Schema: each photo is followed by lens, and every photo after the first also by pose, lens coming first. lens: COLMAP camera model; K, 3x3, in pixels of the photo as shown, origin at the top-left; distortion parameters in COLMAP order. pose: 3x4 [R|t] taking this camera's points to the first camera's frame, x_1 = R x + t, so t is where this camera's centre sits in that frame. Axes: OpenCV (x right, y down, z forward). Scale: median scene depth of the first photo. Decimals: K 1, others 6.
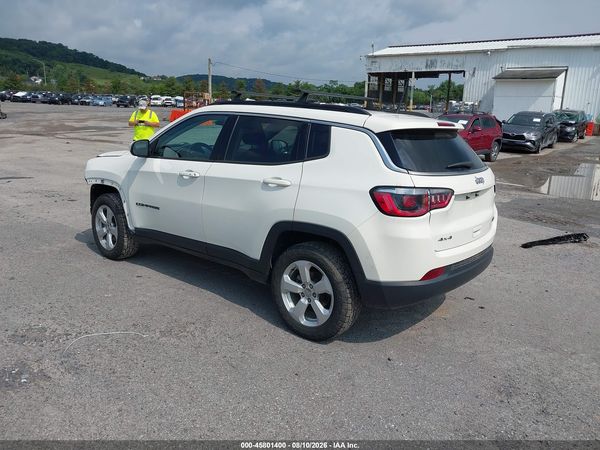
lens RADIAL K [[474.7, 0, 300.0], [0, 474.7, 225.0], [0, 0, 1]] dist [0.029629, -0.034506]
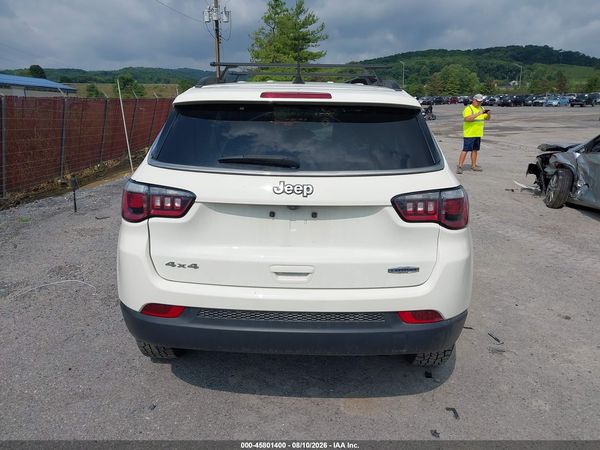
lens RADIAL K [[474.7, 0, 300.0], [0, 474.7, 225.0], [0, 0, 1]] dist [0.029629, -0.034506]
pose [[0.611344, 0.157451, -0.775543, 0.489432], [-0.161726, 0.984182, 0.072324, -0.054361], [0.774663, 0.081211, 0.627138, 0.380761]]
